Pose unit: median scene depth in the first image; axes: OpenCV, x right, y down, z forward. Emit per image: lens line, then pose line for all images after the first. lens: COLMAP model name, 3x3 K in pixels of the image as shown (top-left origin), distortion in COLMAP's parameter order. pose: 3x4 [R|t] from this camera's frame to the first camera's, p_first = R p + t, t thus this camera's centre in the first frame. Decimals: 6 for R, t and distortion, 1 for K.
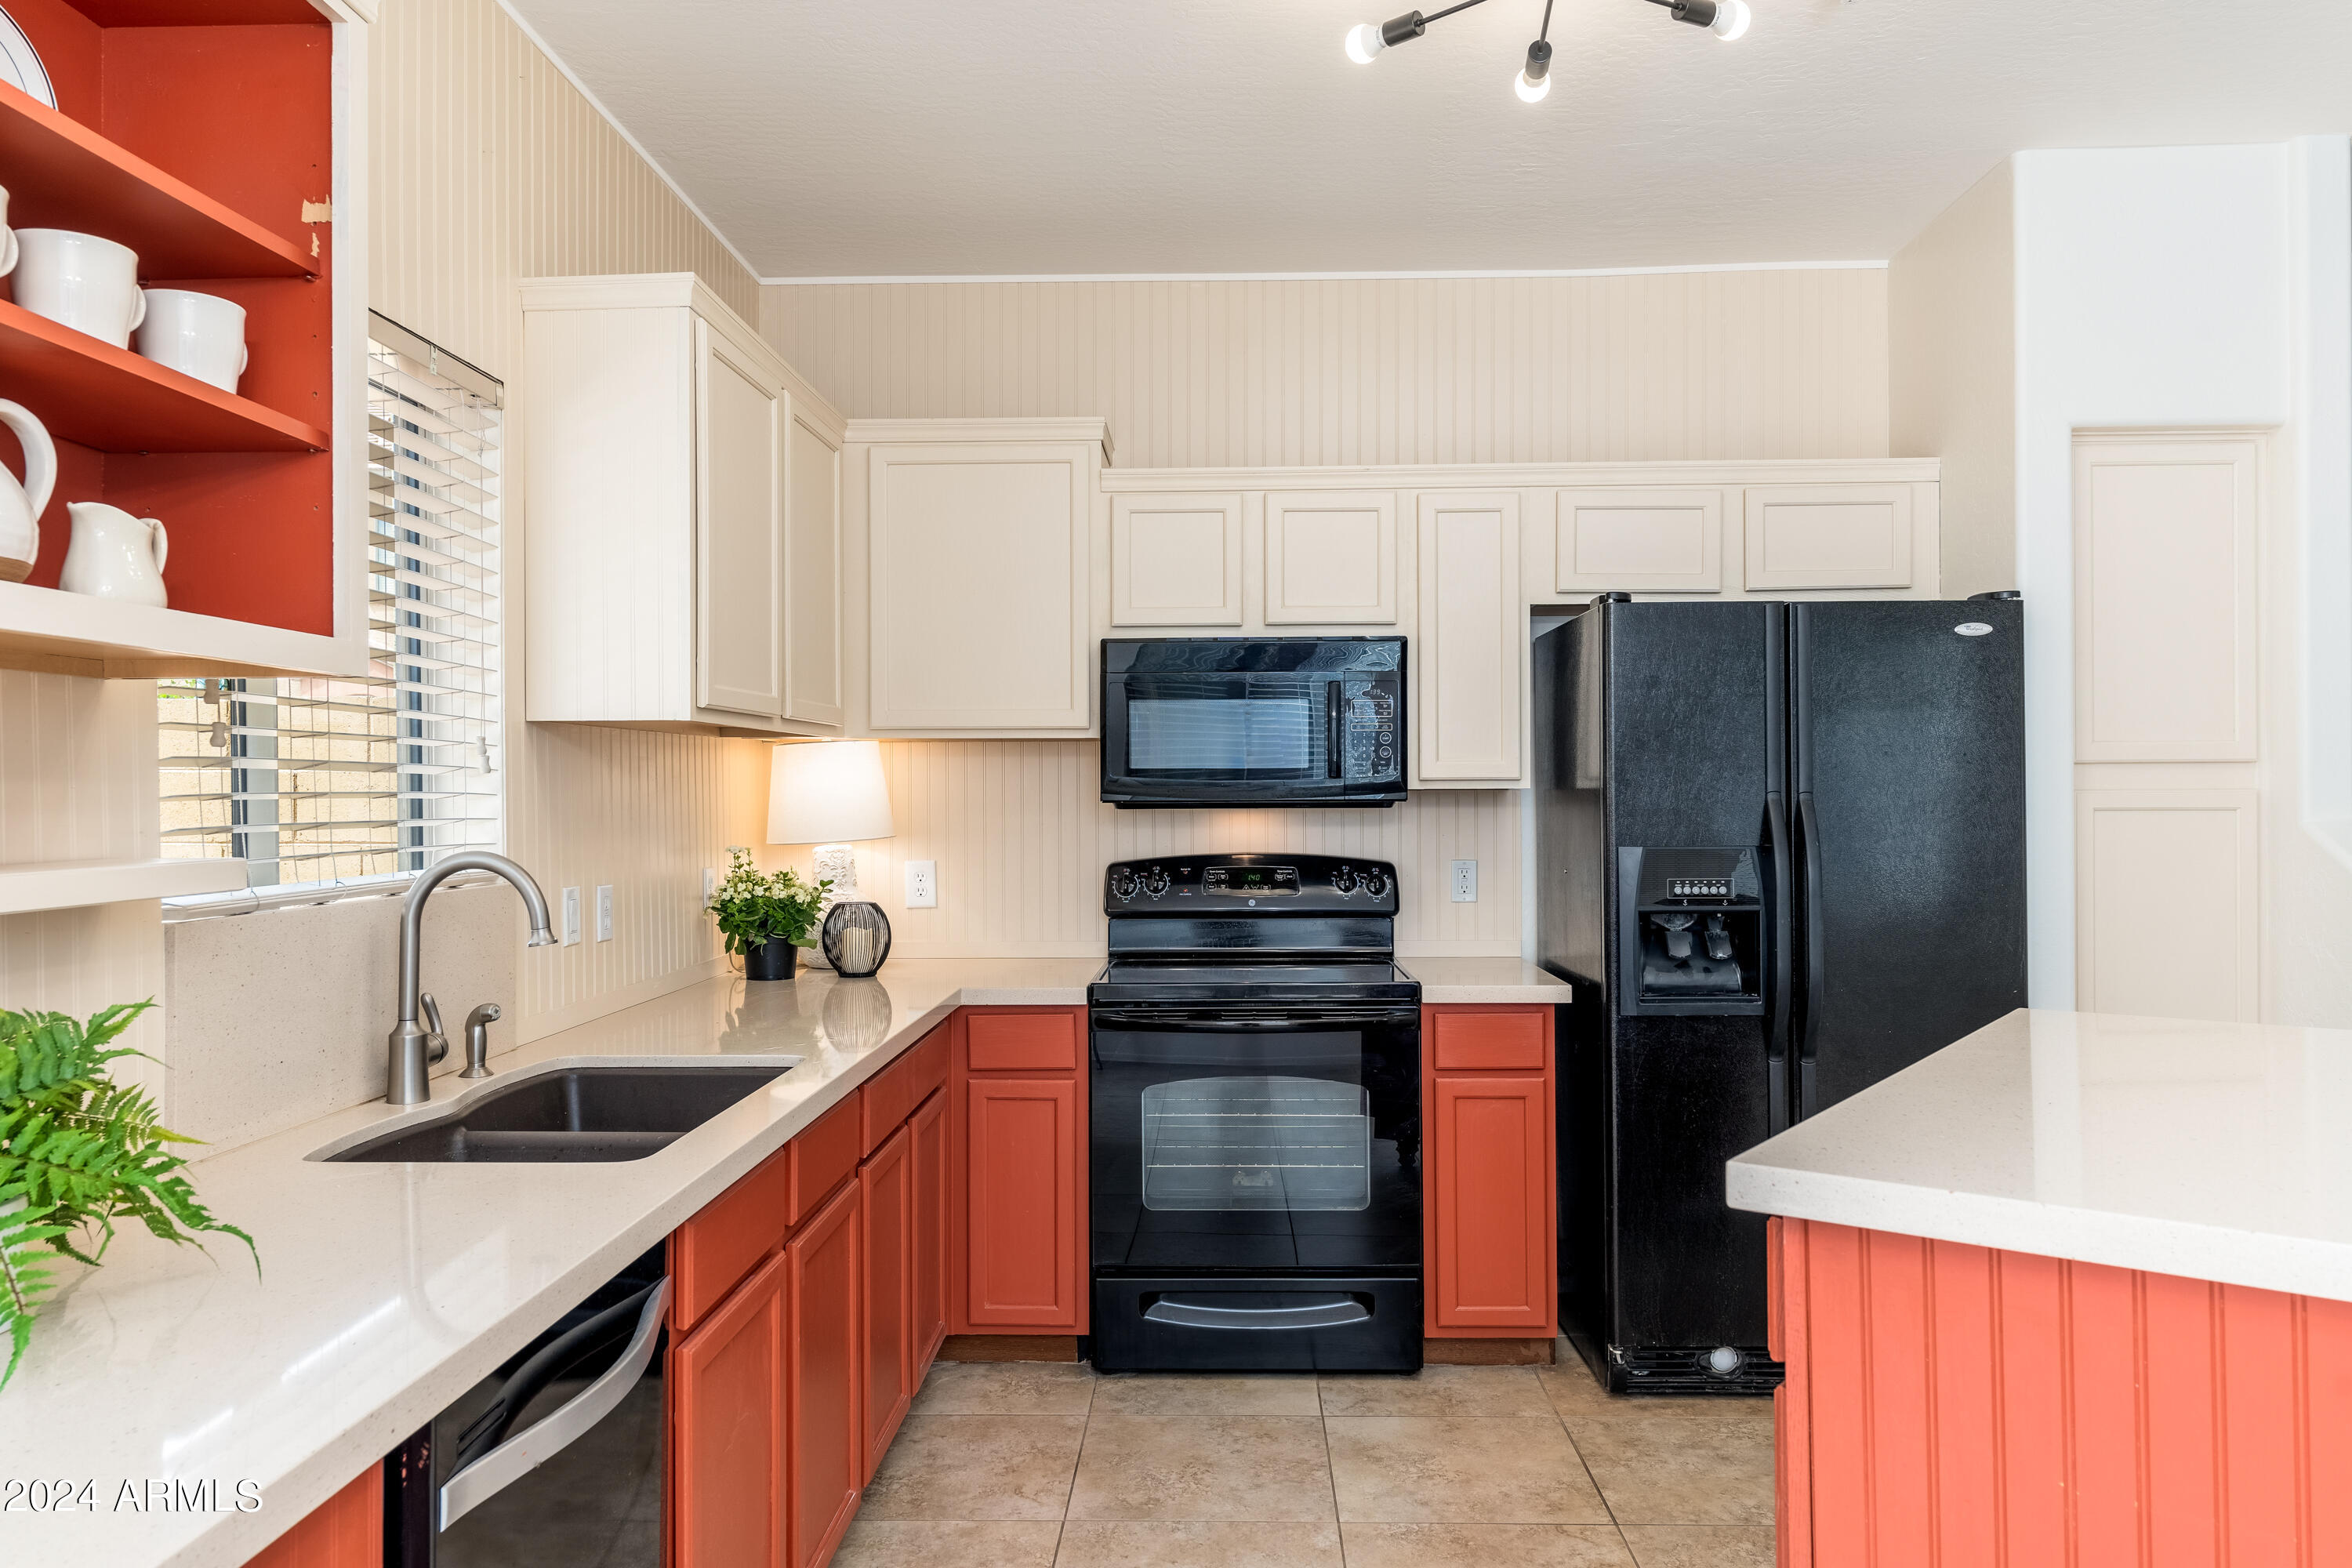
lens RADIAL K [[1577.3, 0, 1174.1], [0, 1577.3, 815.9], [0, 0, 1]] dist [0.002920, -0.000081]
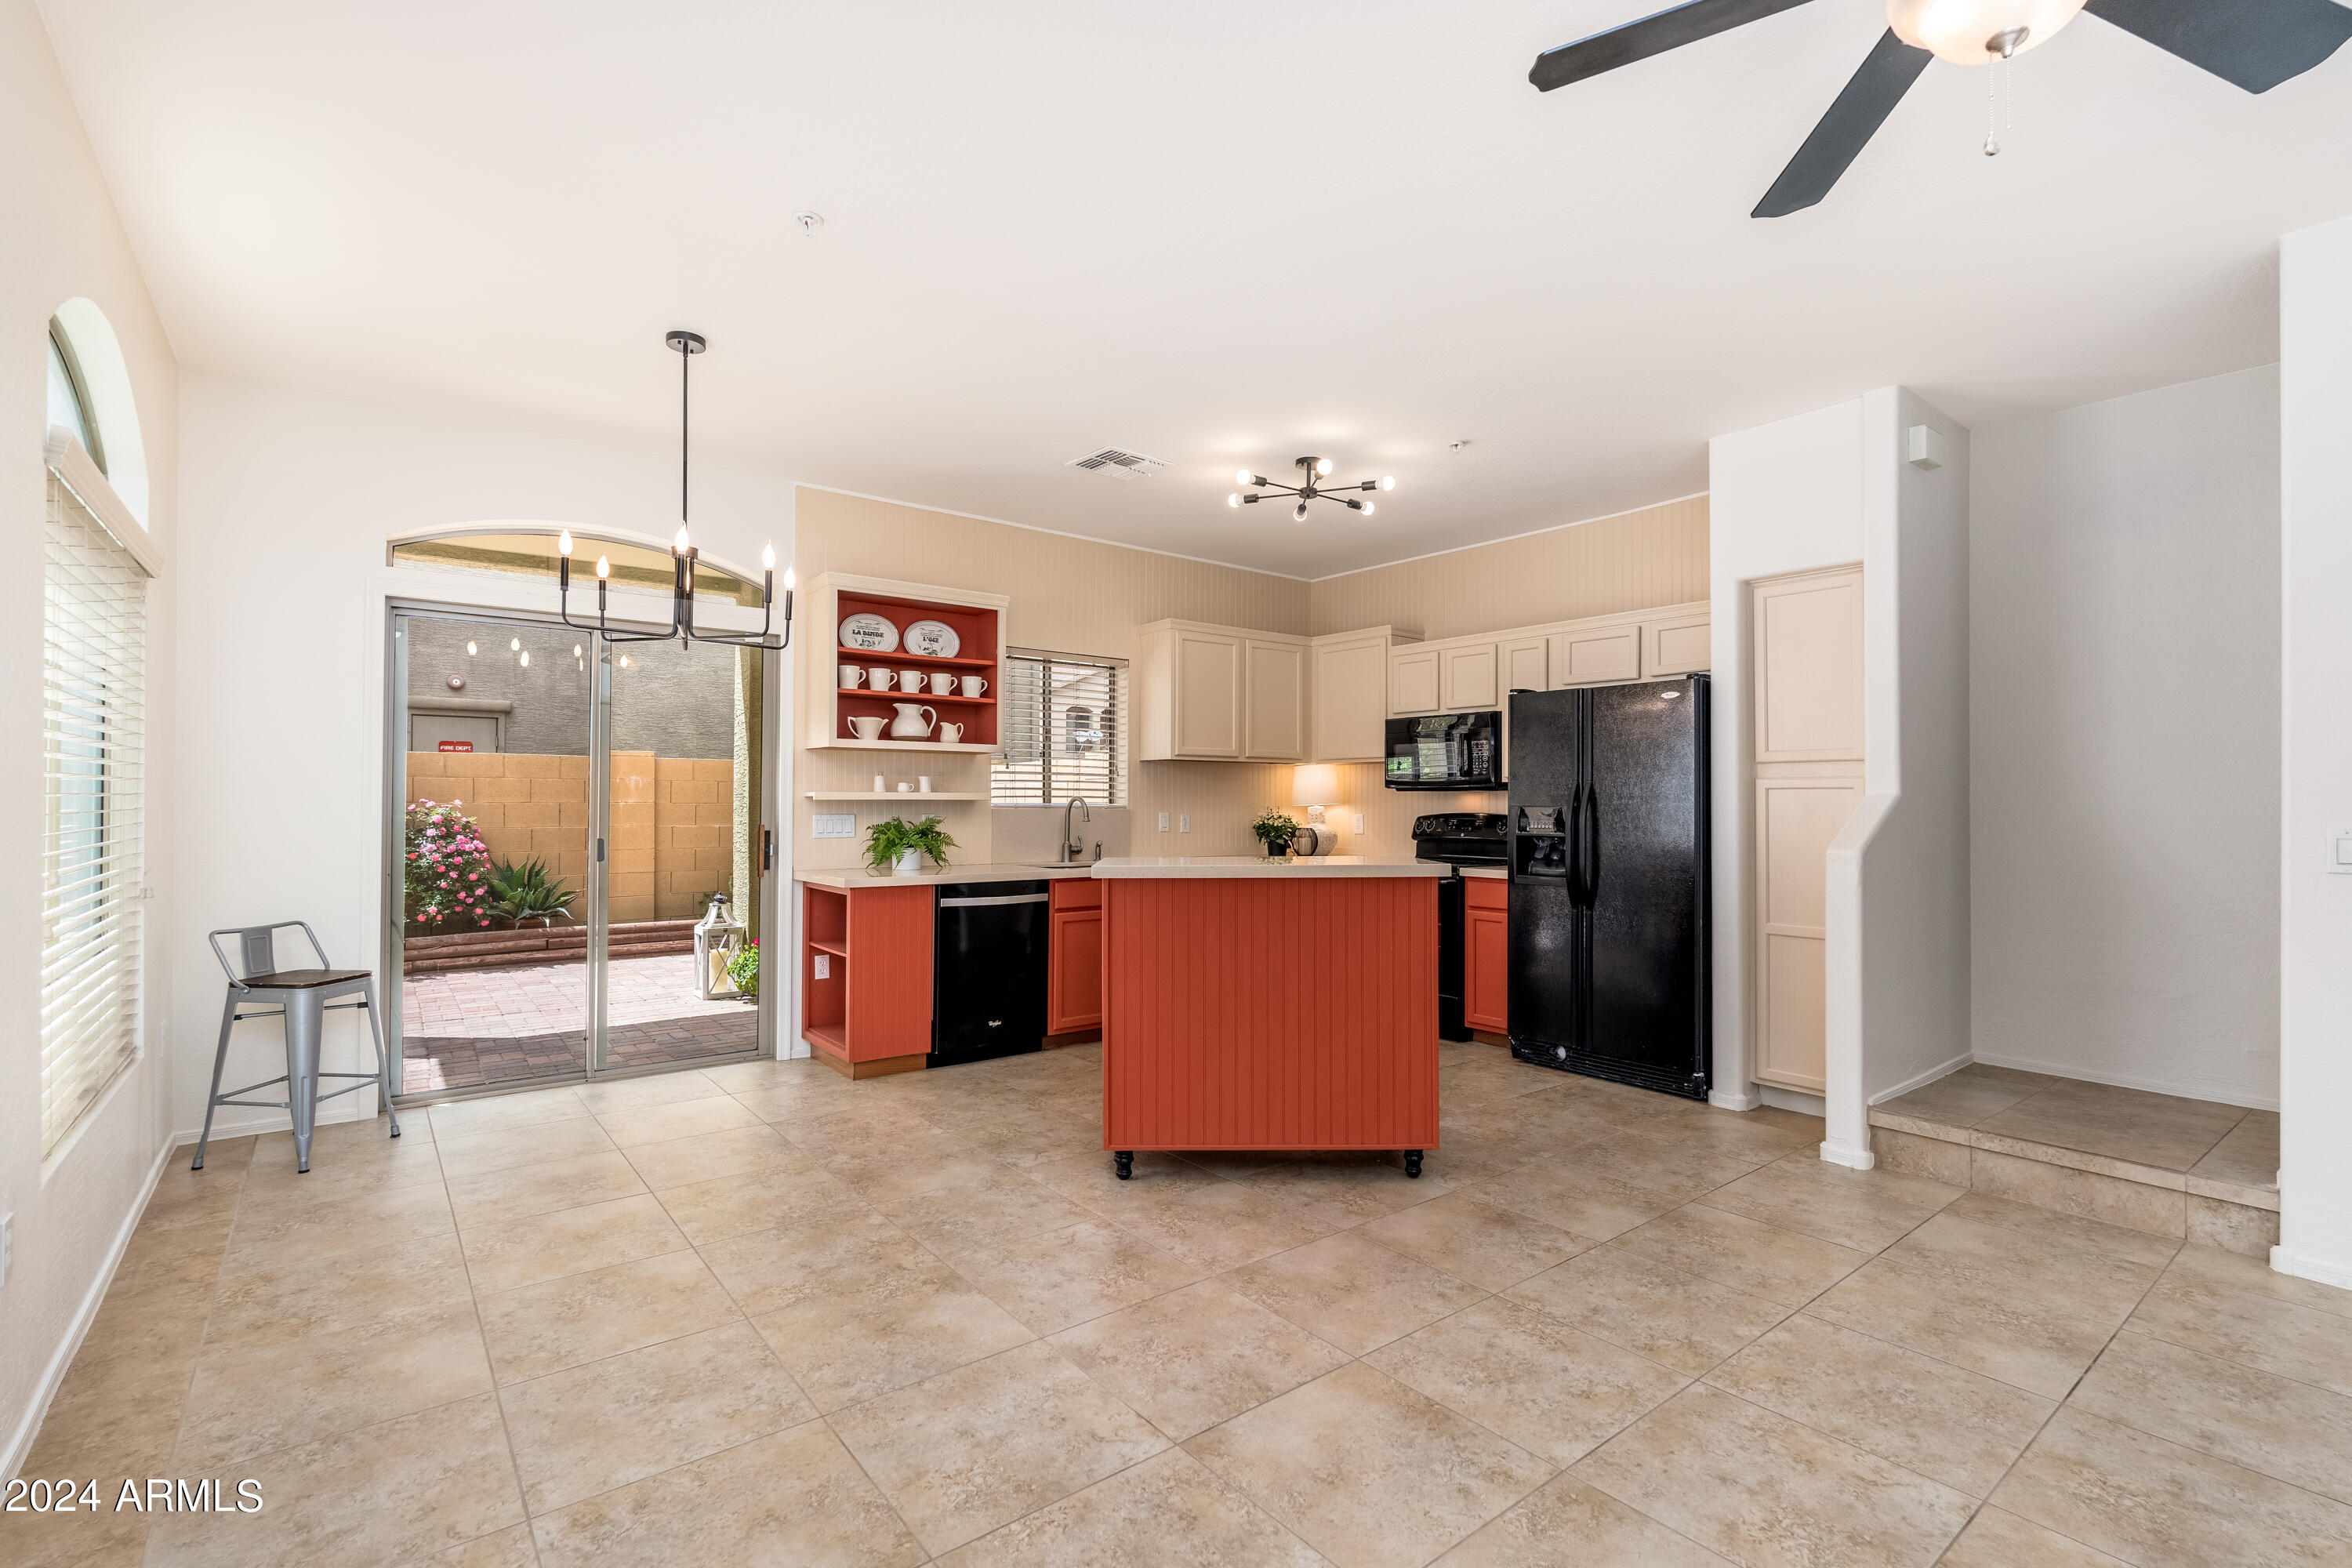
lens RADIAL K [[1035.0, 0, 1191.8], [0, 1035.0, 808.3], [0, 0, 1]] dist [-0.004955, -0.000085]
pose [[0.640207, 0.012362, -0.768103, 1.093179], [-0.017410, 0.999847, 0.001580, 0.028512], [0.768005, 0.012361, 0.640325, -0.254465]]
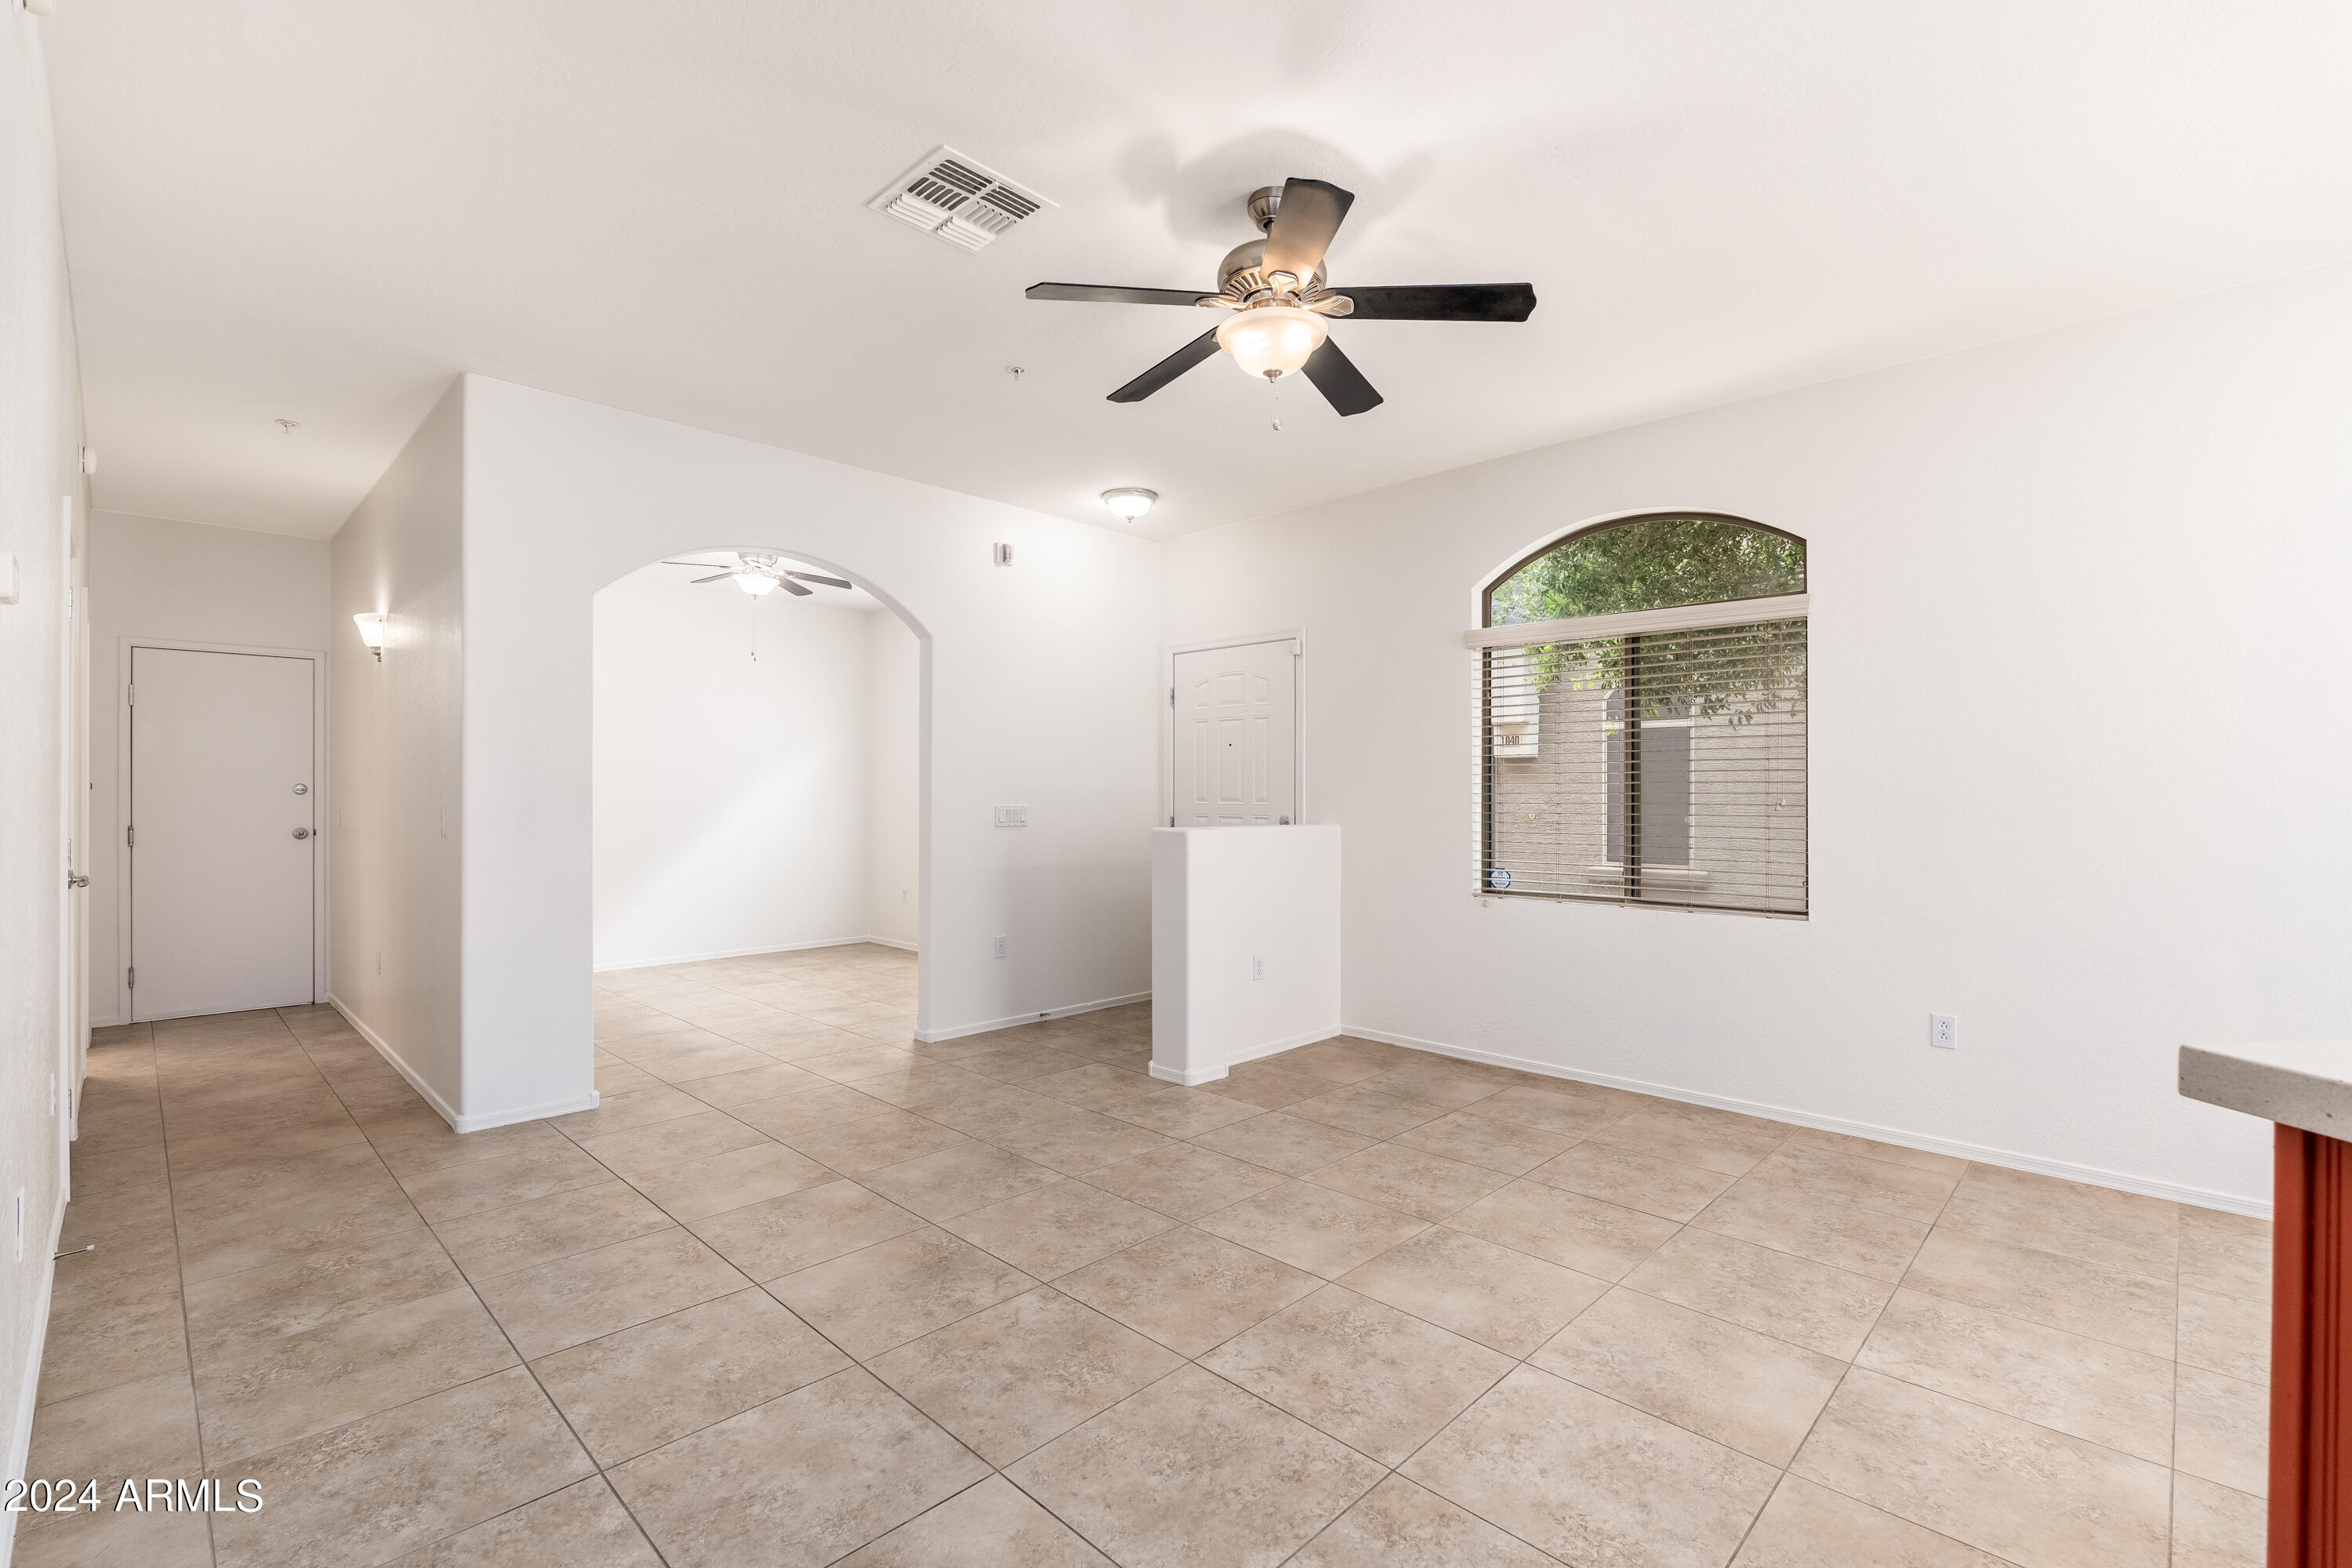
lens RADIAL K [[1035.0, 0, 1172.4], [0, 1035.0, 790.8], [0, 0, 1]] dist [-0.004955, -0.000085]
pose [[-0.729006, 0.002577, 0.684503, 0.524750], [0.008336, 0.999952, 0.005114, 0.015684], [-0.684457, 0.009434, -0.728992, 0.859977]]
